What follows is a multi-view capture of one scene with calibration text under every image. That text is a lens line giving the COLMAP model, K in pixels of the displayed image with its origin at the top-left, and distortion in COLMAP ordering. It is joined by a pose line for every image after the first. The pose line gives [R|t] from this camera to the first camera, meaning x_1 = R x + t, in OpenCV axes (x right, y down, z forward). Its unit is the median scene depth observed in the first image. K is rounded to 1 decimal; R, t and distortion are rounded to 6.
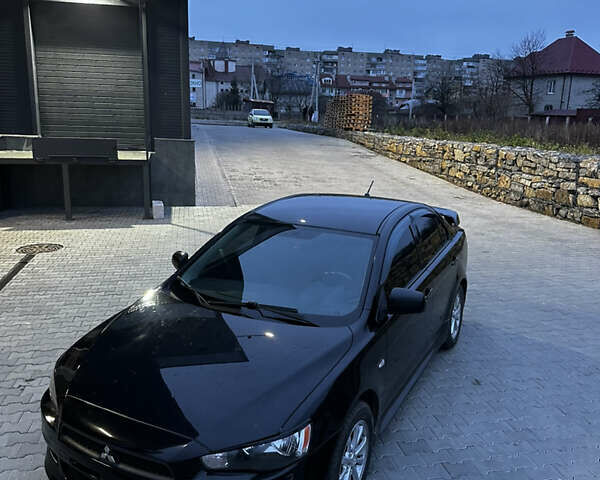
lens RADIAL K [[551.1, 0, 302.2], [0, 551.1, 247.0], [0, 0, 1]] dist [0.149830, -0.293859]
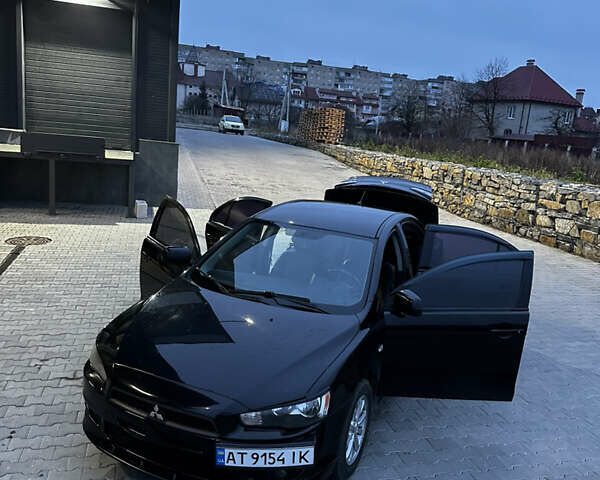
lens RADIAL K [[551.1, 0, 302.2], [0, 551.1, 247.0], [0, 0, 1]] dist [0.149830, -0.293859]
pose [[0.996385, 0.045978, 0.071430, -0.022997], [-0.044812, 0.998836, -0.017849, 0.005306], [-0.072168, 0.014584, 0.997286, -0.029831]]
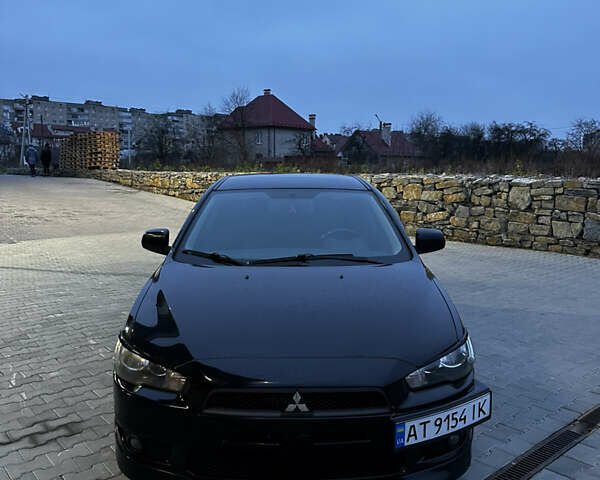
lens RADIAL K [[551.1, 0, 302.2], [0, 551.1, 247.0], [0, 0, 1]] dist [0.149830, -0.293859]
pose [[0.871790, -0.084961, 0.482456, -0.115085], [0.129477, 0.989786, -0.059661, 0.030333], [-0.472459, 0.114479, 0.873886, 0.039854]]
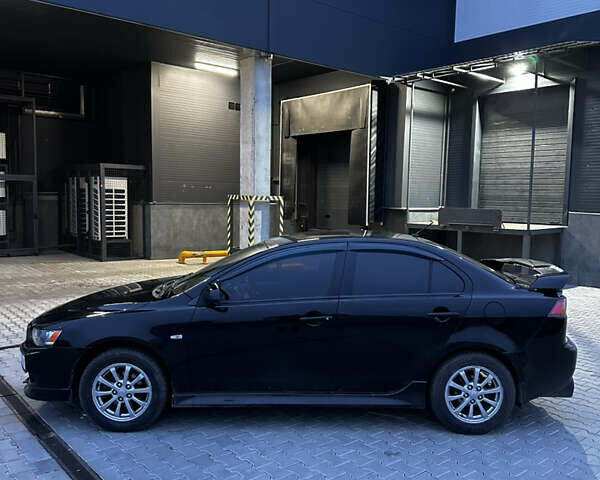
lens RADIAL K [[551.1, 0, 302.2], [0, 551.1, 247.0], [0, 0, 1]] dist [0.149830, -0.293859]
pose [[0.492571, 0.064407, -0.867886, 0.257836], [-0.211168, 0.976300, -0.047397, 0.003154], [0.844264, 0.206616, 0.494498, 0.114444]]
